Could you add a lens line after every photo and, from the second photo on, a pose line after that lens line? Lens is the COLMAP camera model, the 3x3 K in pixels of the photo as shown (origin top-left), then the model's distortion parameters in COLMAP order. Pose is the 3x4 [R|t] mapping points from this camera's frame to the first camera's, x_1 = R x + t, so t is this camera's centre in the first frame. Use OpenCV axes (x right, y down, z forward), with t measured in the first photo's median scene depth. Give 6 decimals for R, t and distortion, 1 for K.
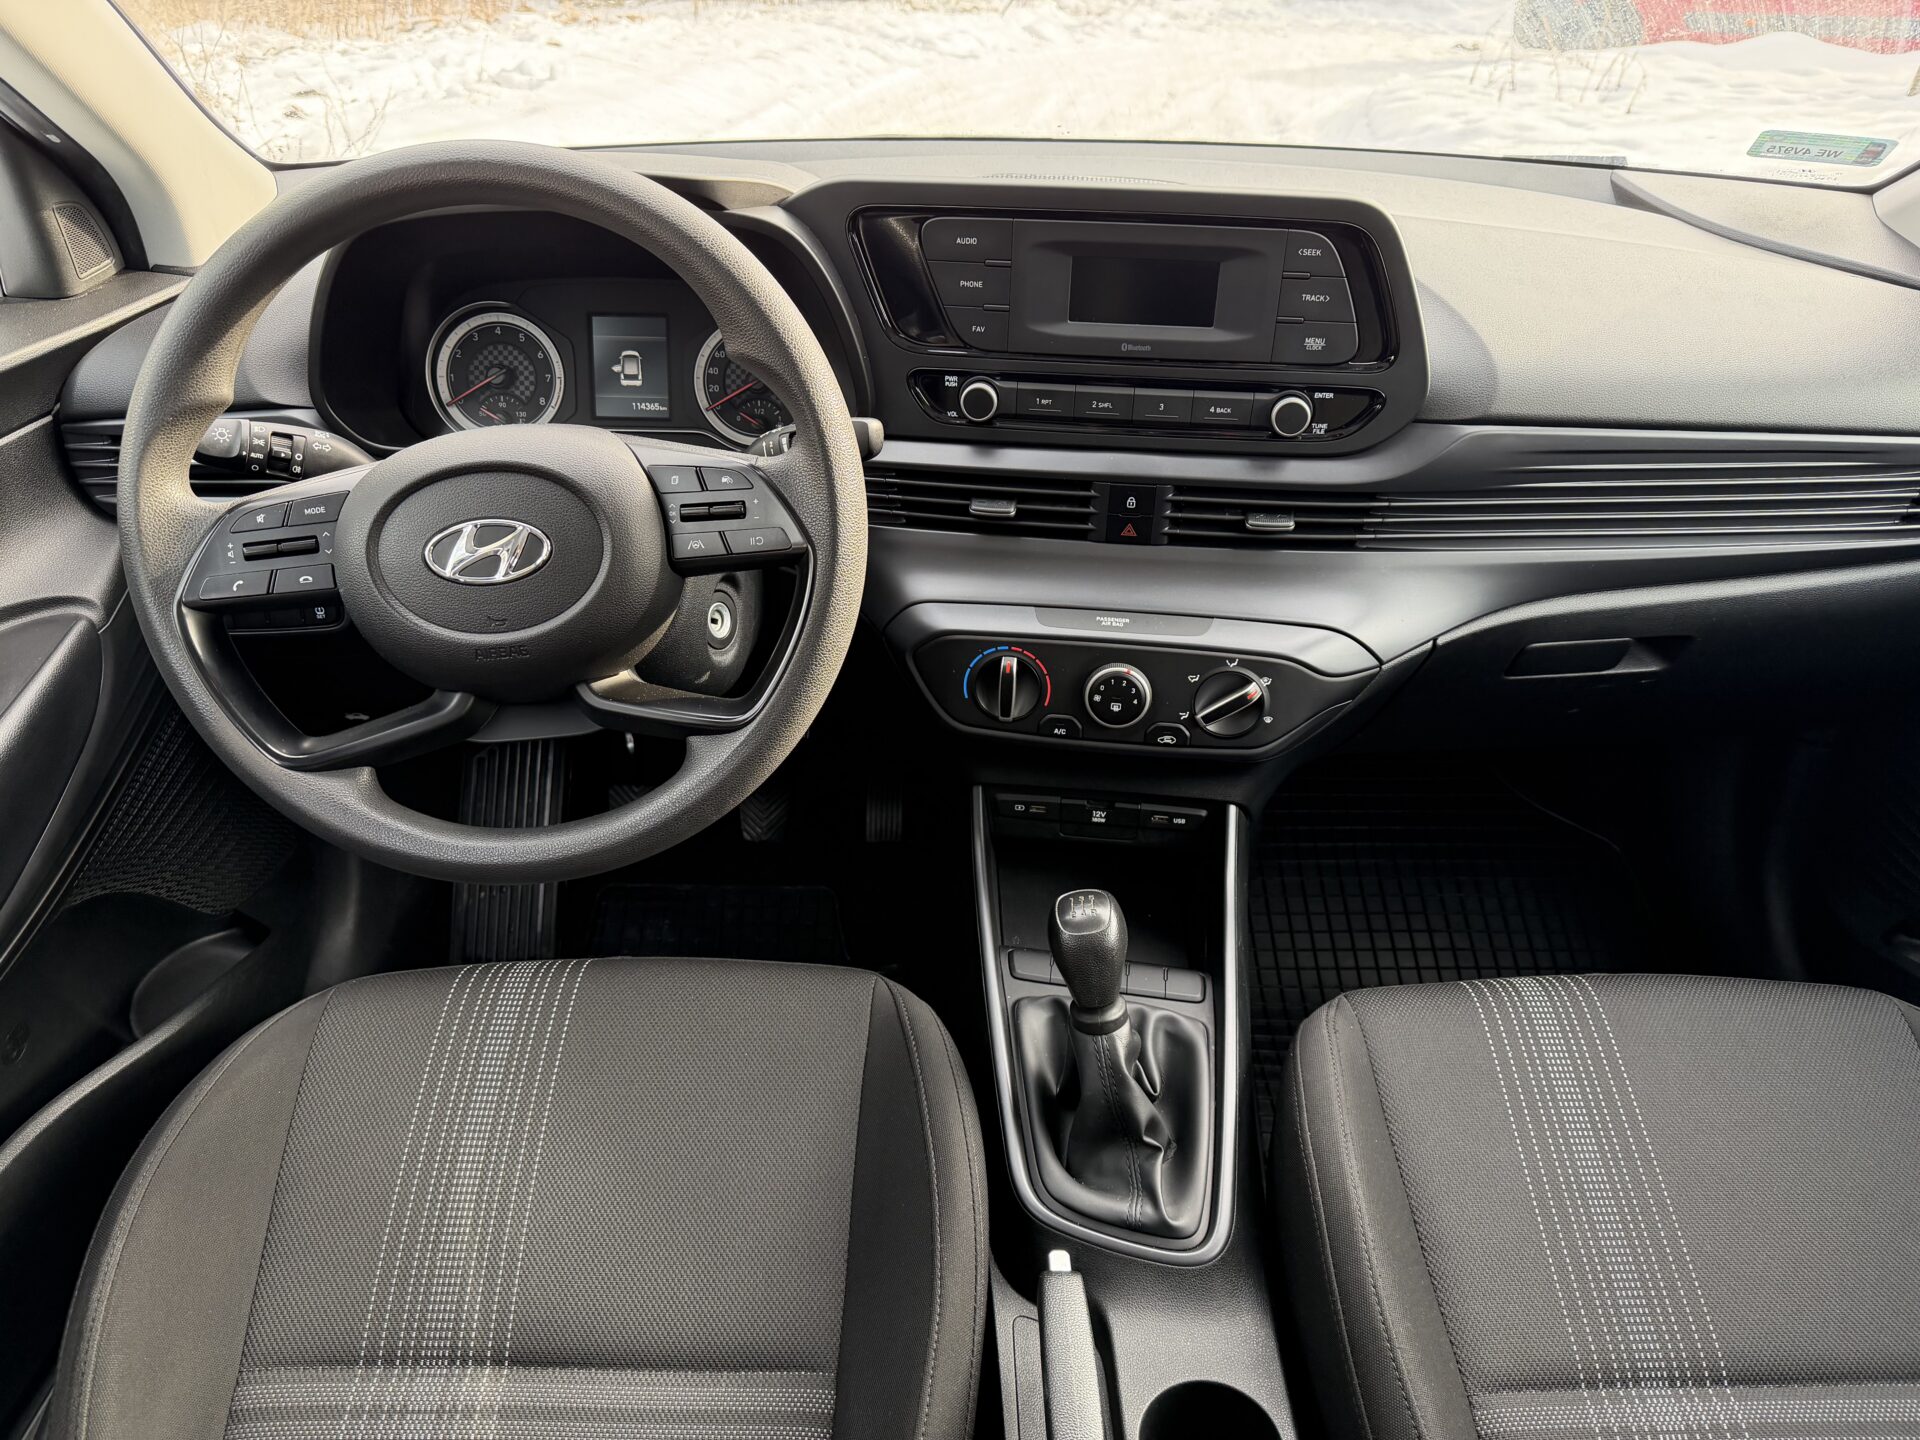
lens RADIAL K [[1312.4, 0, 960.0], [0, 1312.4, 720.0], [0, 0, 1]] dist [0.066591, -0.095618]
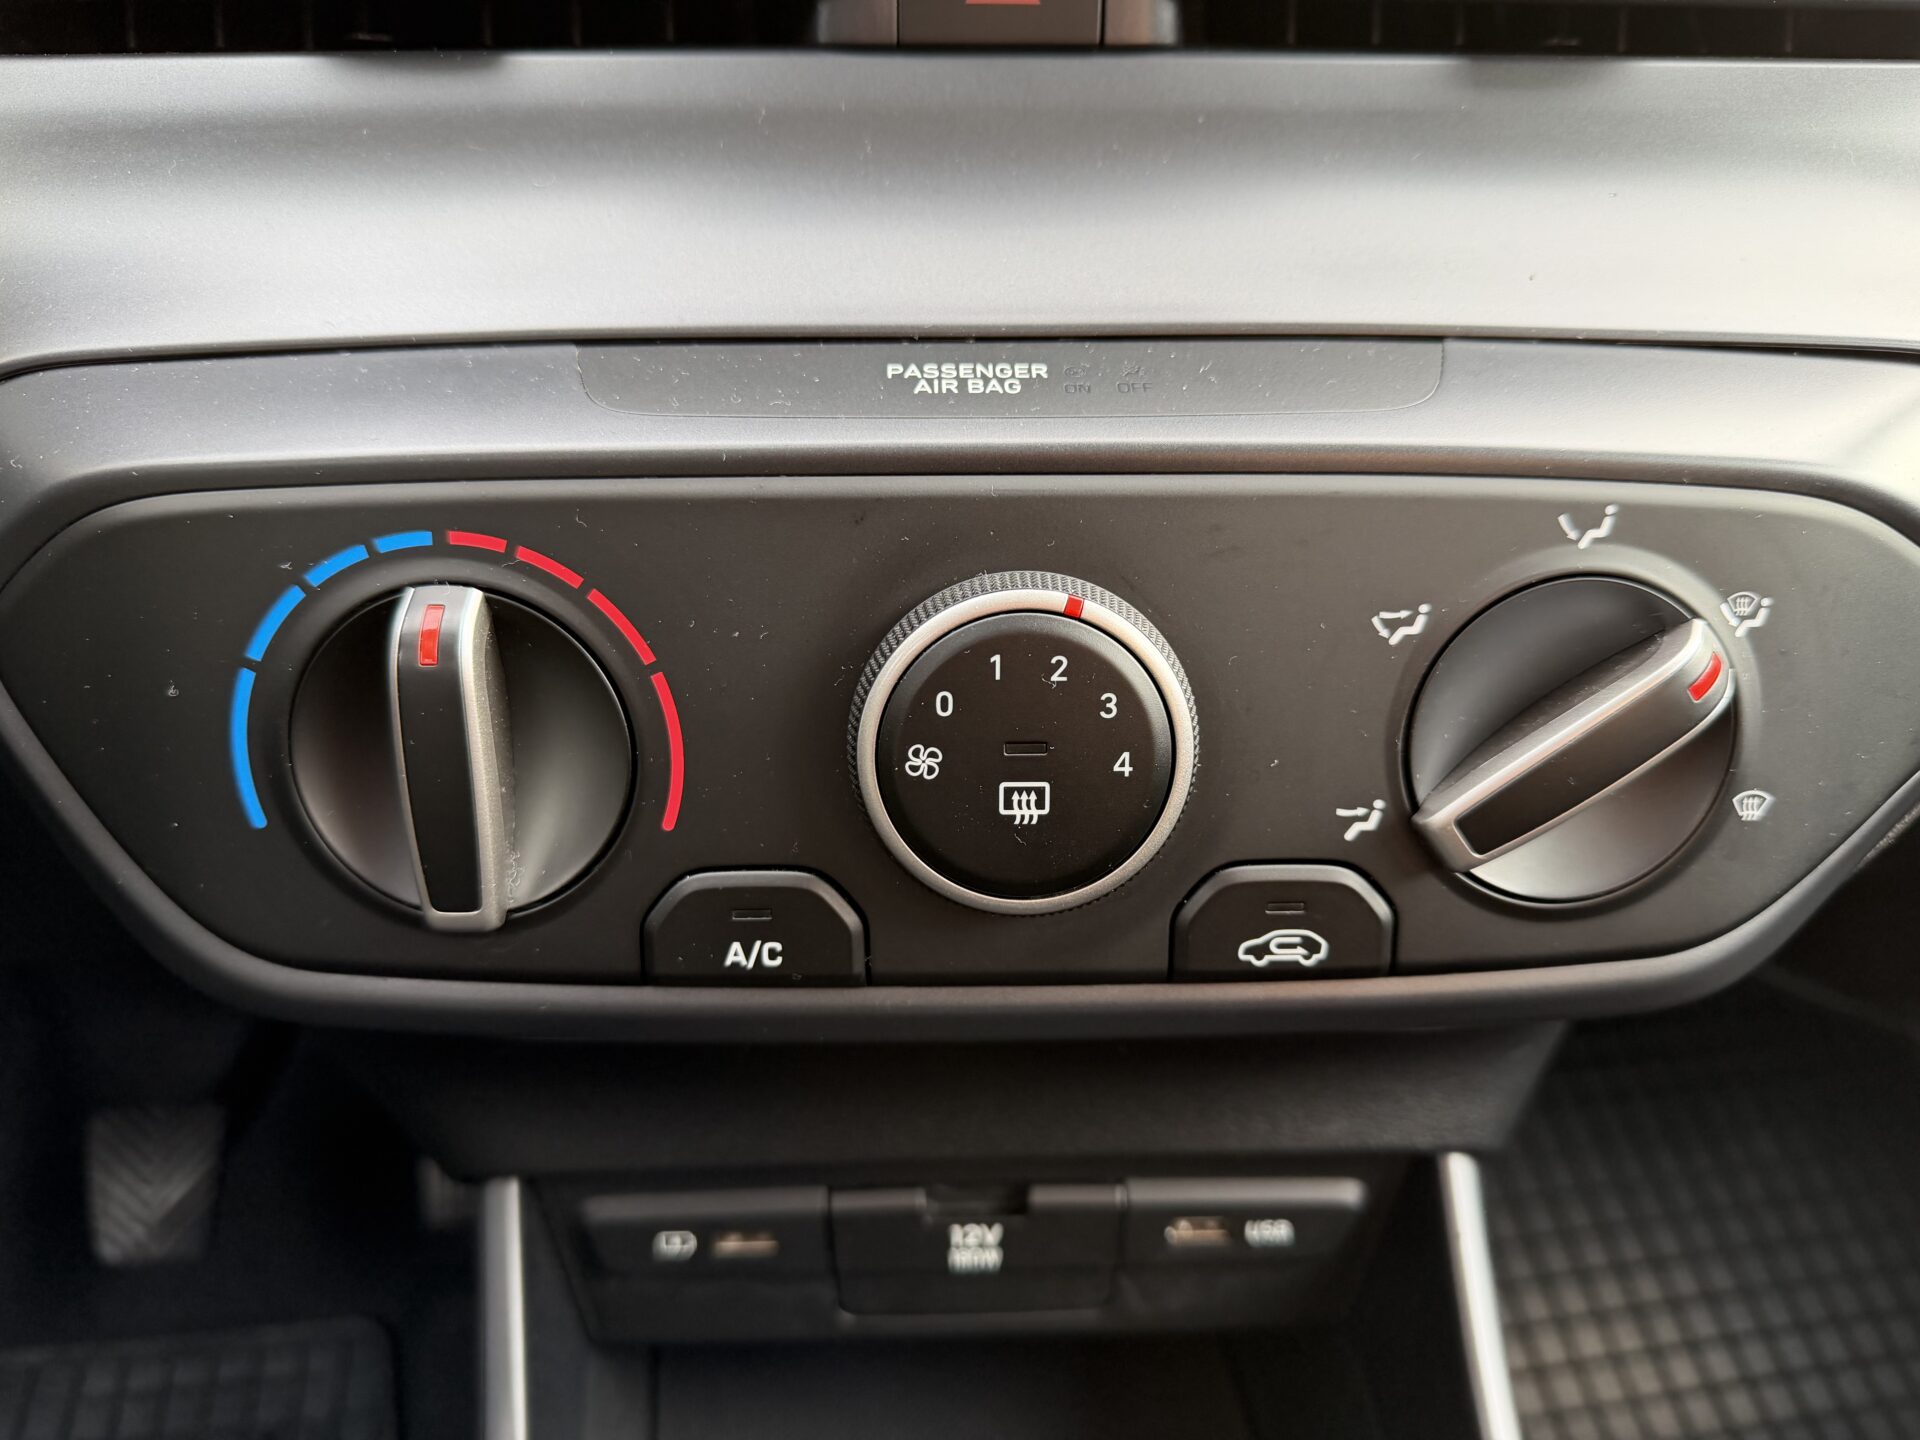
lens RADIAL K [[1277.7, 0, 960.0], [0, 1277.7, 720.0], [0, 0, 1]] dist [0.053557, -0.126241]
pose [[0.989328, -0.072176, 0.126572, 0.086808], [0.089082, 0.987044, -0.133450, 0.002275], [-0.115300, 0.143302, 0.982940, 0.816629]]
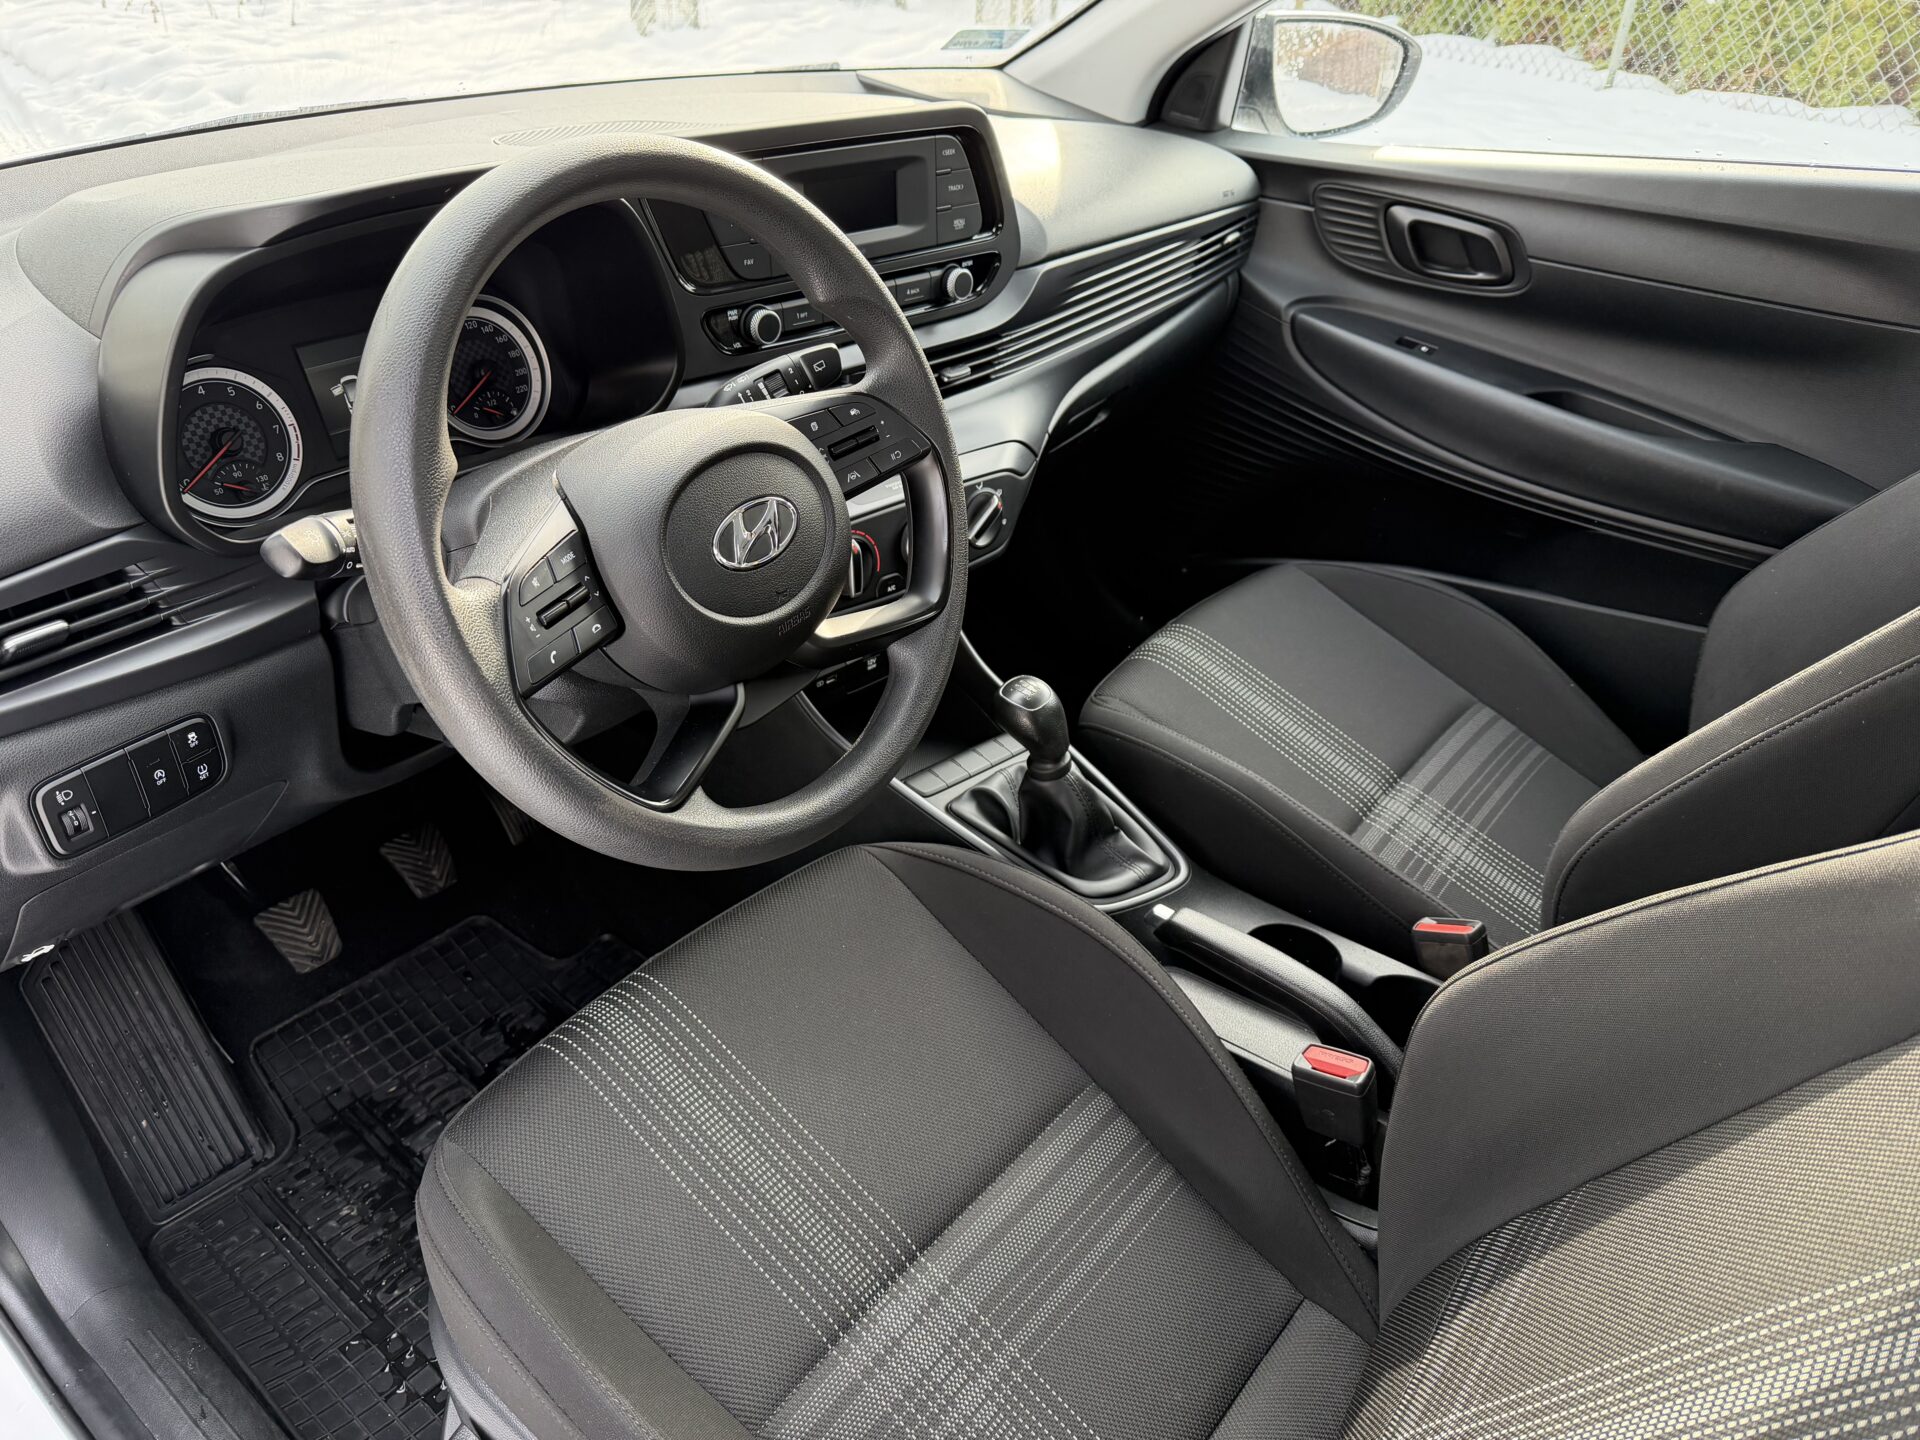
lens RADIAL K [[1277.7, 0, 960.0], [0, 1277.7, 720.0], [0, 0, 1]] dist [0.053557, -0.126241]
pose [[0.653406, -0.414718, 0.633300, -0.669281], [0.374735, 0.904090, 0.205414, -0.099066], [-0.657749, 0.103101, 0.746147, 0.116161]]
